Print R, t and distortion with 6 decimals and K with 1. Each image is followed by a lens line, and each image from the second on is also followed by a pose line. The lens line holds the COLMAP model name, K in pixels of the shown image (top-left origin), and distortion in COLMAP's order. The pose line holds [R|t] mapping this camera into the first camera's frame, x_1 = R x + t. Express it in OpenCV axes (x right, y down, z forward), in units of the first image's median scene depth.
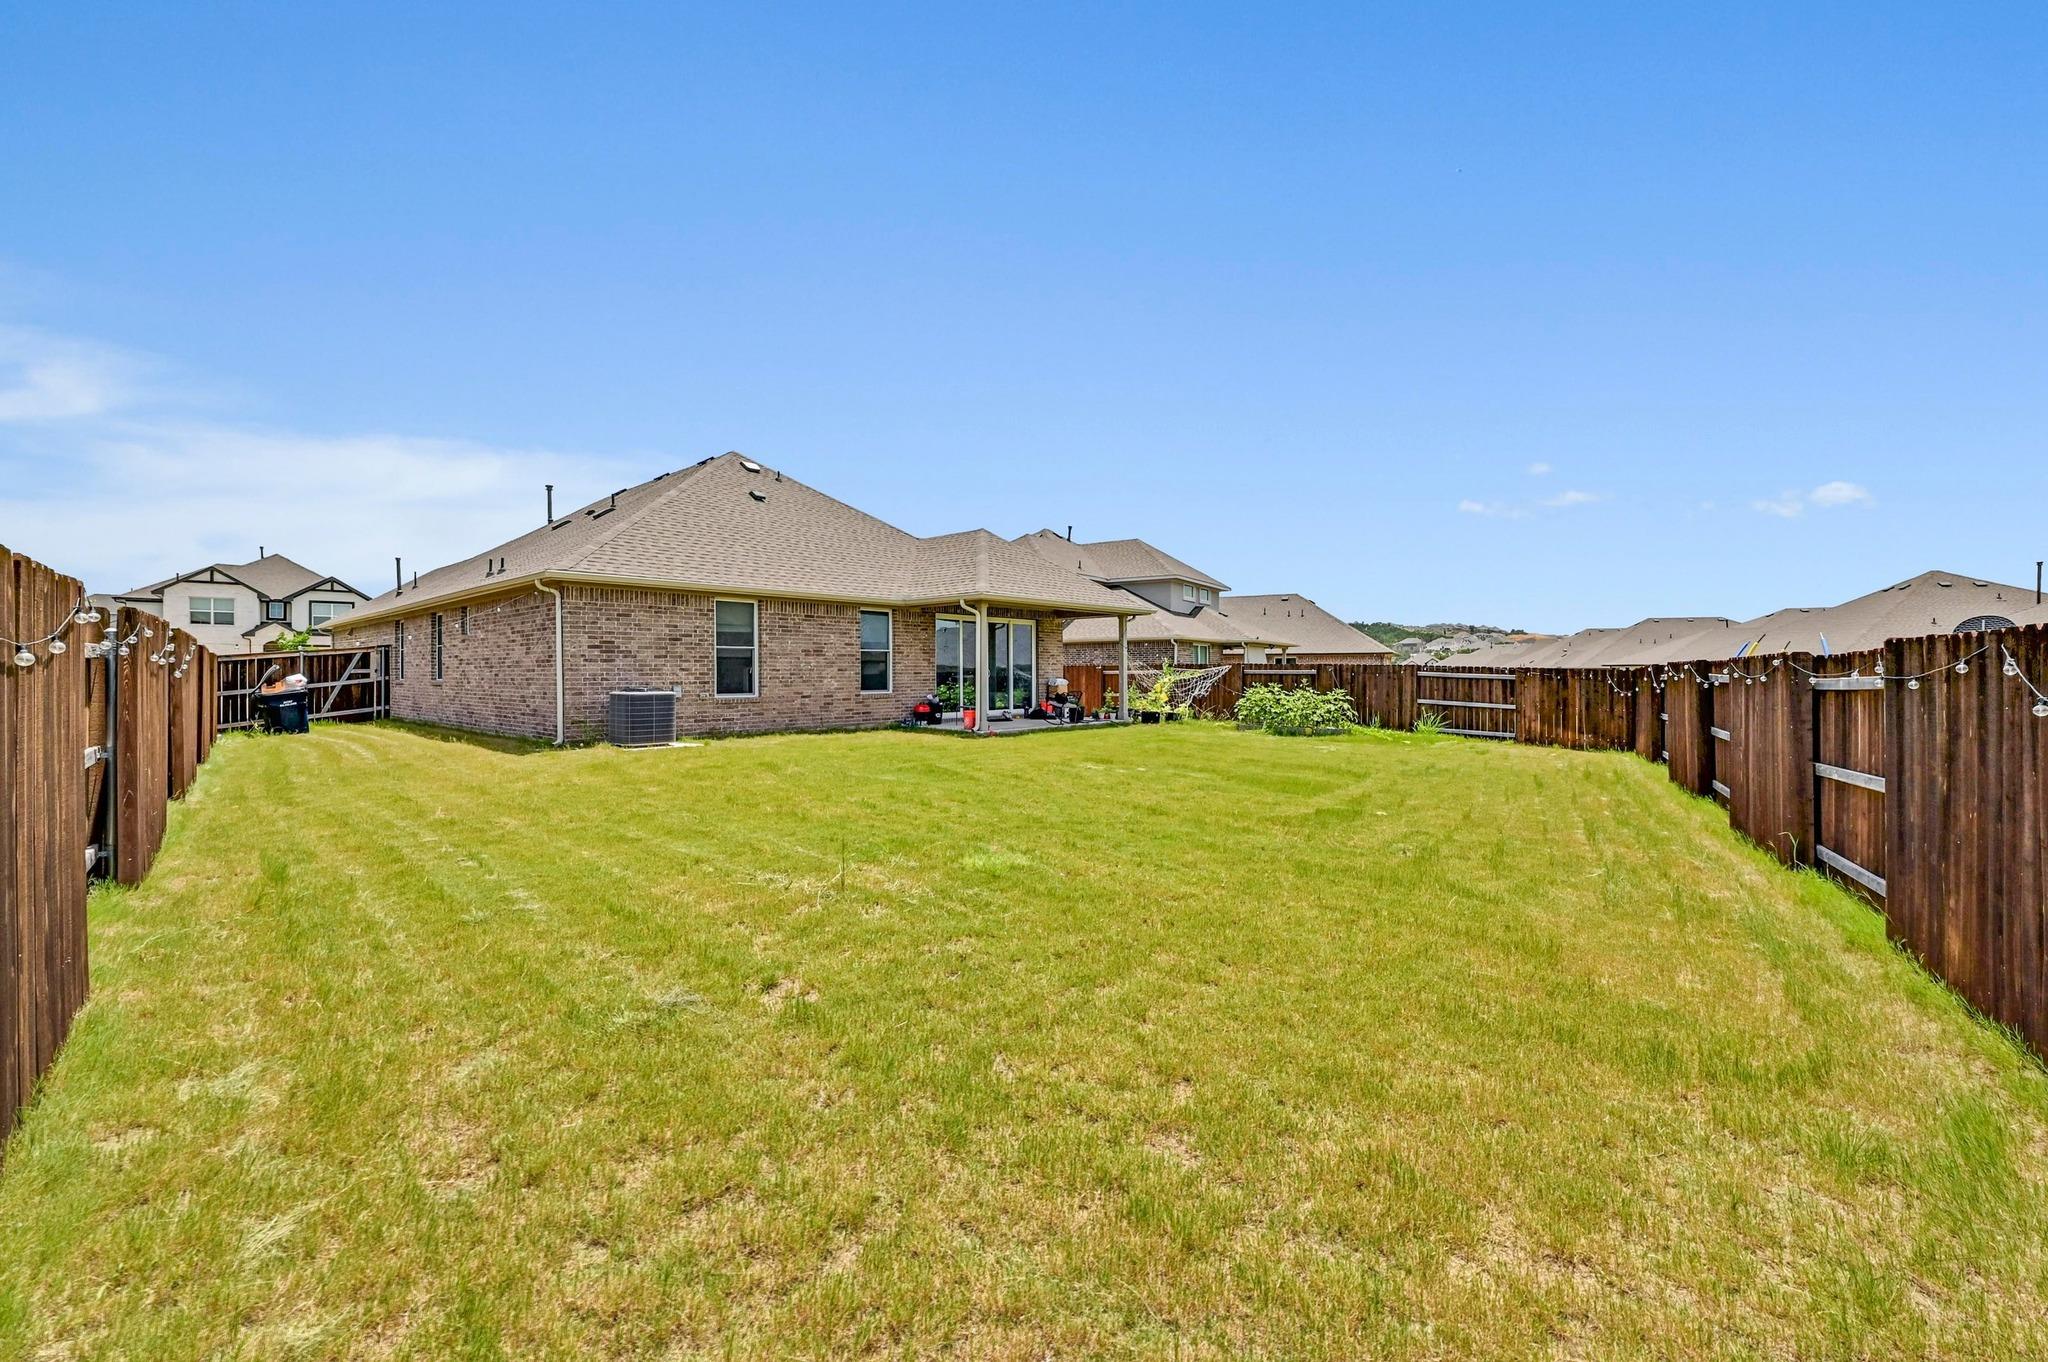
lens RADIAL K [[827.2, 0, 1027.4], [0, 827.2, 673.2], [0, 0, 1]] dist [-0.006667, 0.000766]
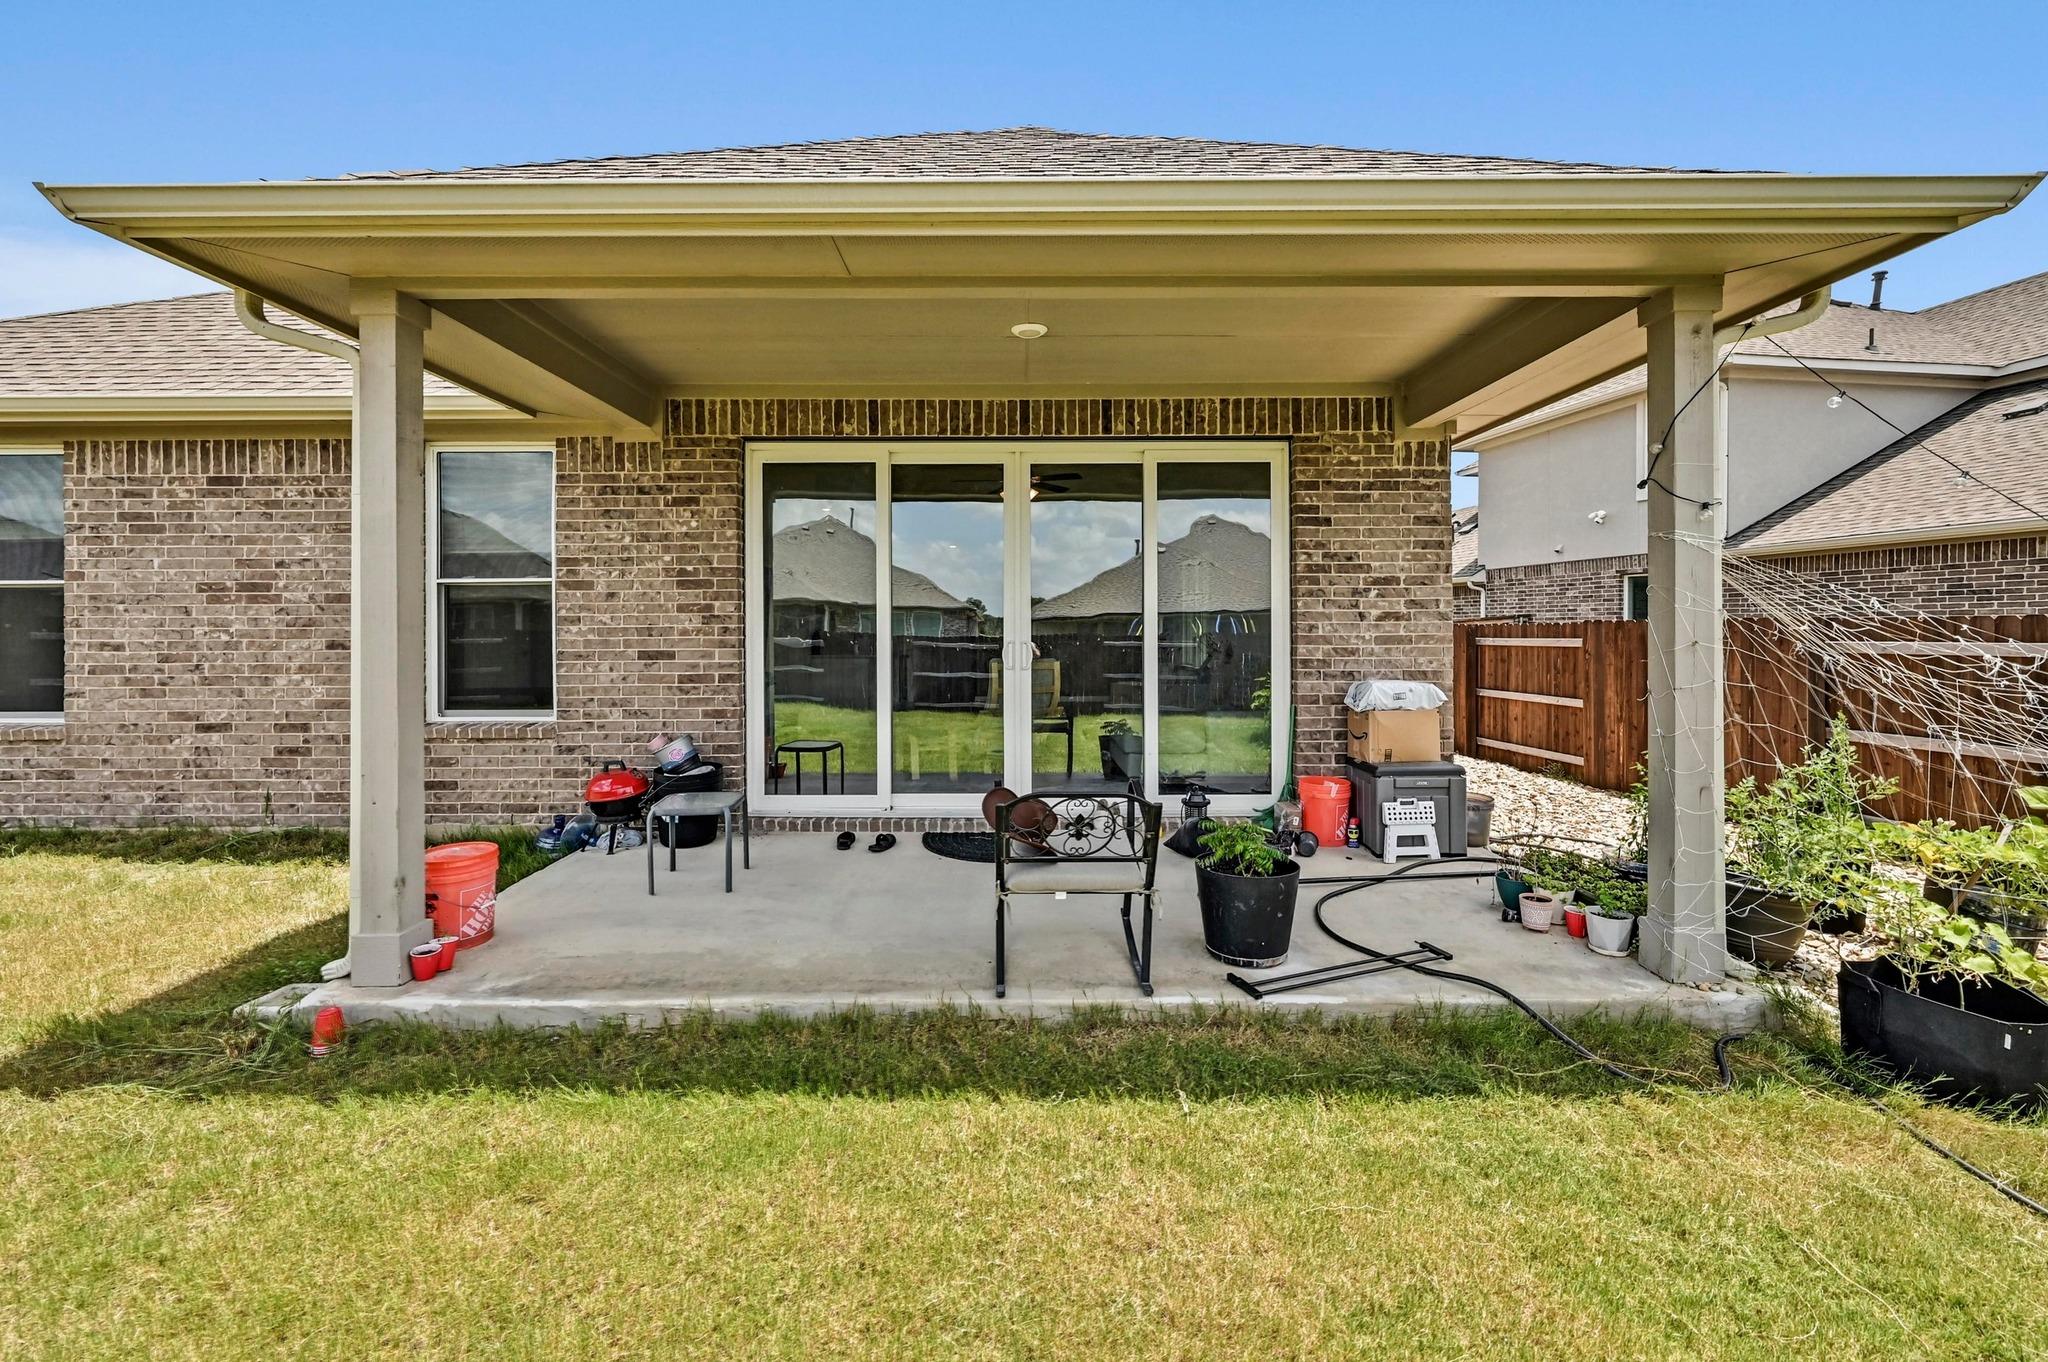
lens RADIAL K [[827.2, 0, 1027.4], [0, 827.2, 625.4], [0, 0, 1]] dist [-0.006667, 0.000766]
pose [[0.659968, -0.002922, -0.751288, 0.182905], [0.000943, 0.999995, -0.003060, -0.010396], [0.751294, 0.001311, 0.659967, 0.994679]]
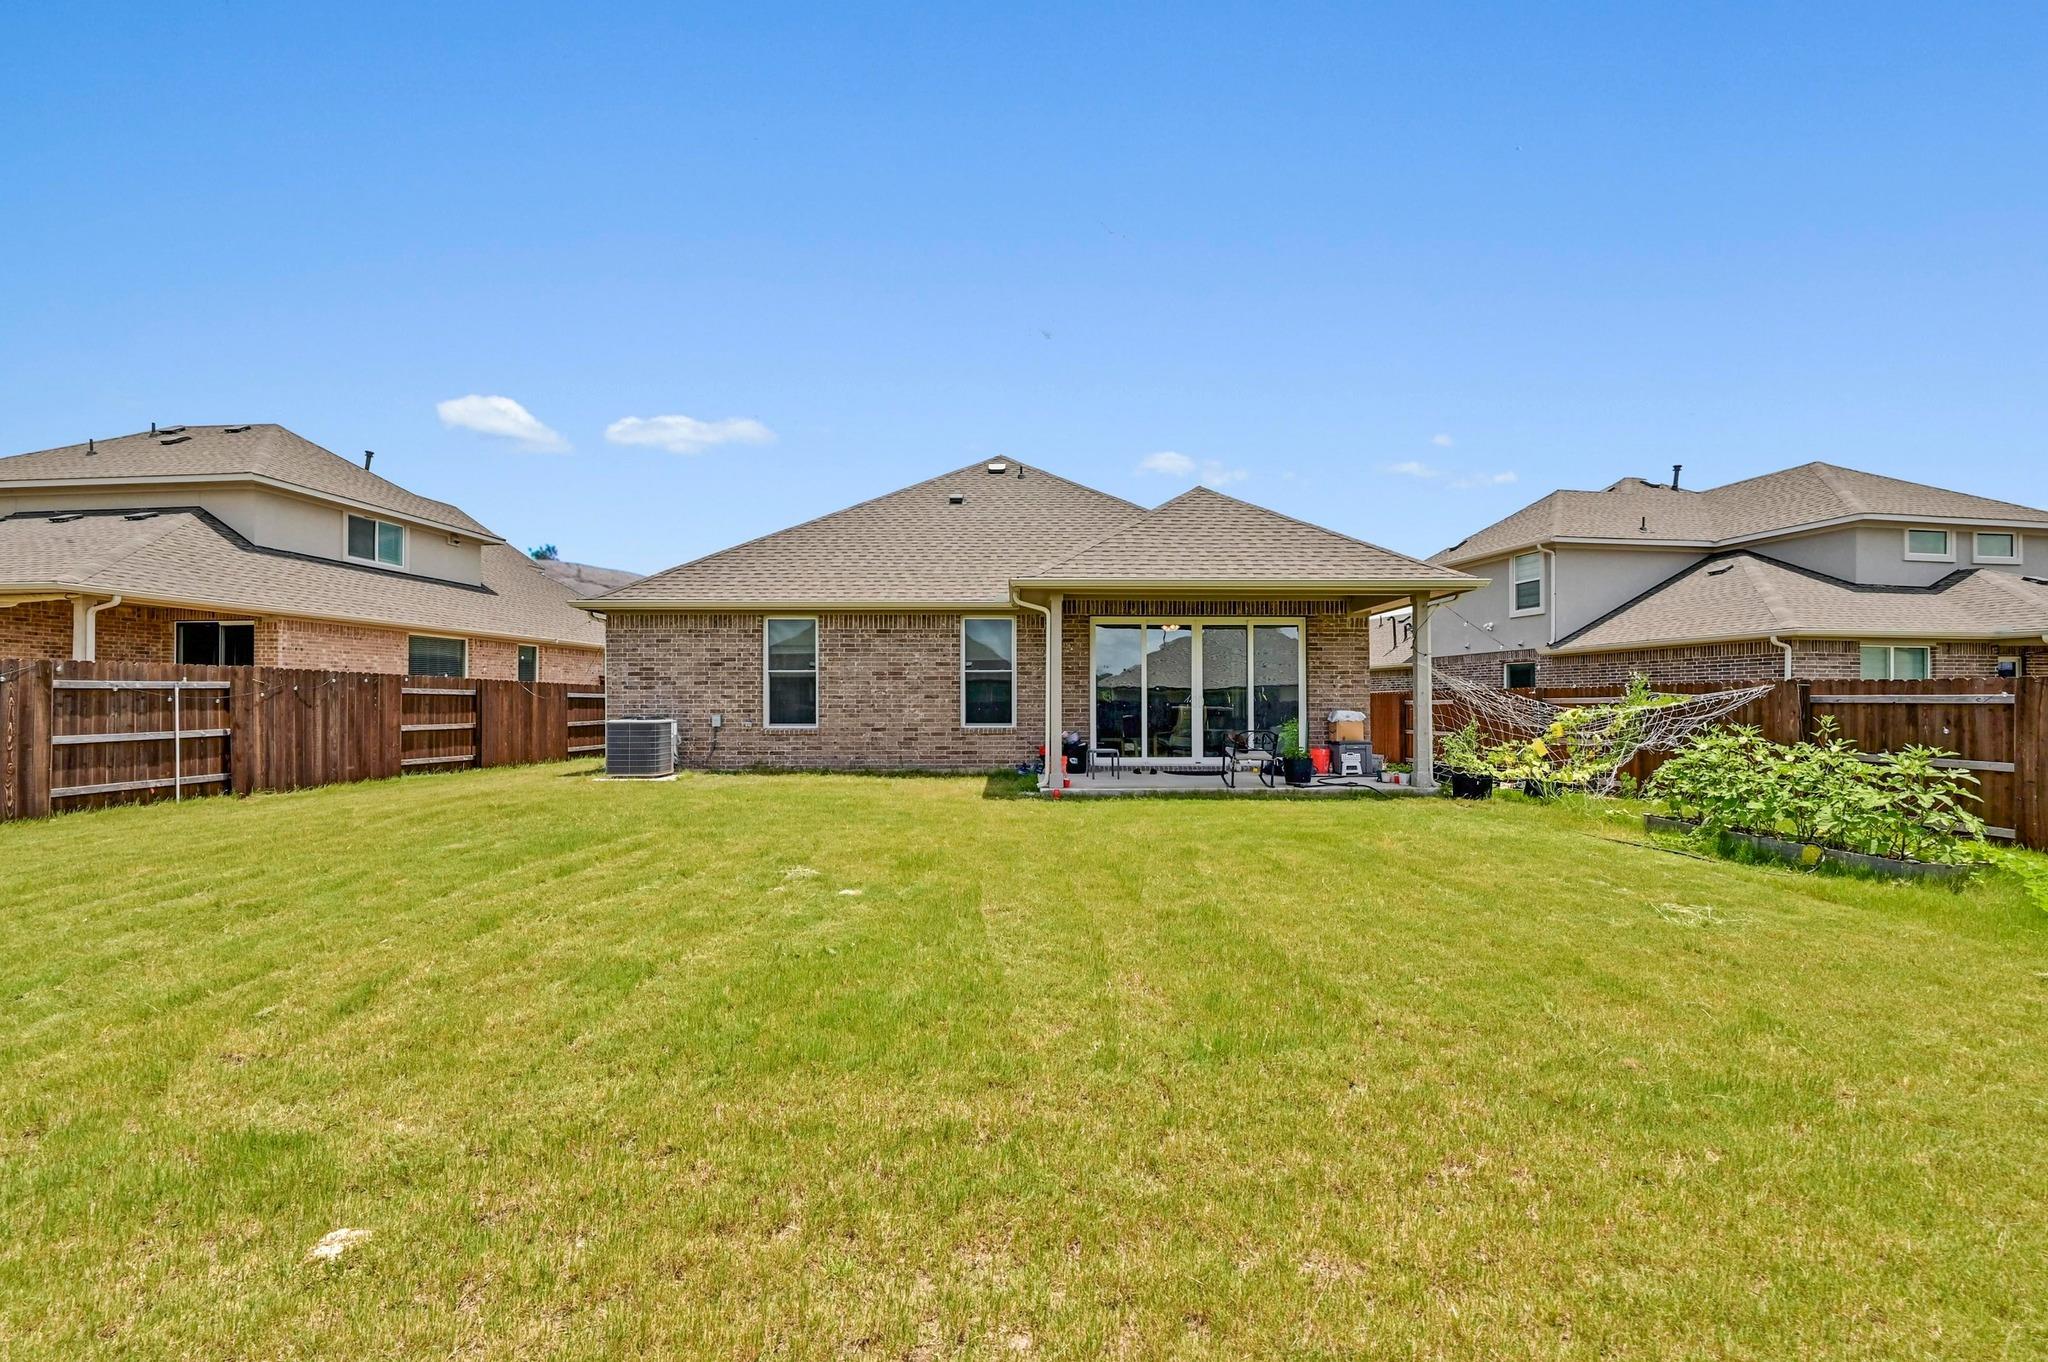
lens RADIAL K [[827.2, 0, 1032.3], [0, 827.2, 687.8], [0, 0, 1]] dist [-0.006667, 0.000766]
pose [[0.672383, -0.011780, -0.740109, 0.425931], [-0.001837, 0.999844, -0.017584, 0.001212], [0.740201, 0.013183, 0.672257, 0.544228]]
